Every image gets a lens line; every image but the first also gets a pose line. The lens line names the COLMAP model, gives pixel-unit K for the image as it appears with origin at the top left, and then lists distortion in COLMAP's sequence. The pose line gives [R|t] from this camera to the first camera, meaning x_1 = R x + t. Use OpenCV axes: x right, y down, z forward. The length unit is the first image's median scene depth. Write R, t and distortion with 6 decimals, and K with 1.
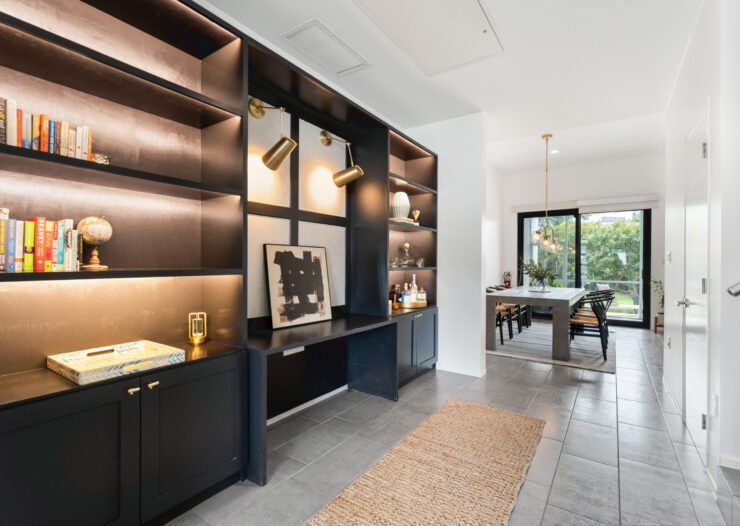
lens RADIAL K [[350.8, 0, 372.8], [0, 350.8, 261.3], [0, 0, 1]] dist [0.010548, -0.000072]
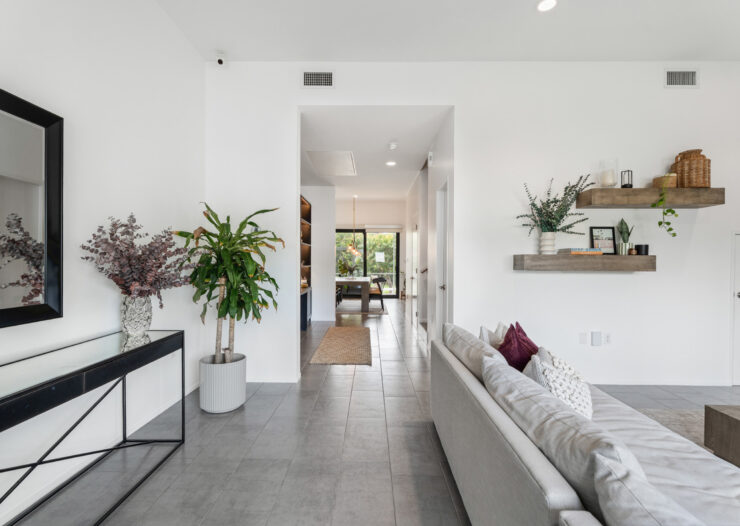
lens RADIAL K [[350.8, 0, 370.5], [0, 350.8, 263.3], [0, 0, 1]] dist [0.010548, -0.000072]
pose [[0.829810, -0.009186, 0.557971, -0.328181], [0.004737, 0.999944, 0.009417, -0.005096], [-0.558026, -0.005171, 0.829807, -0.393125]]
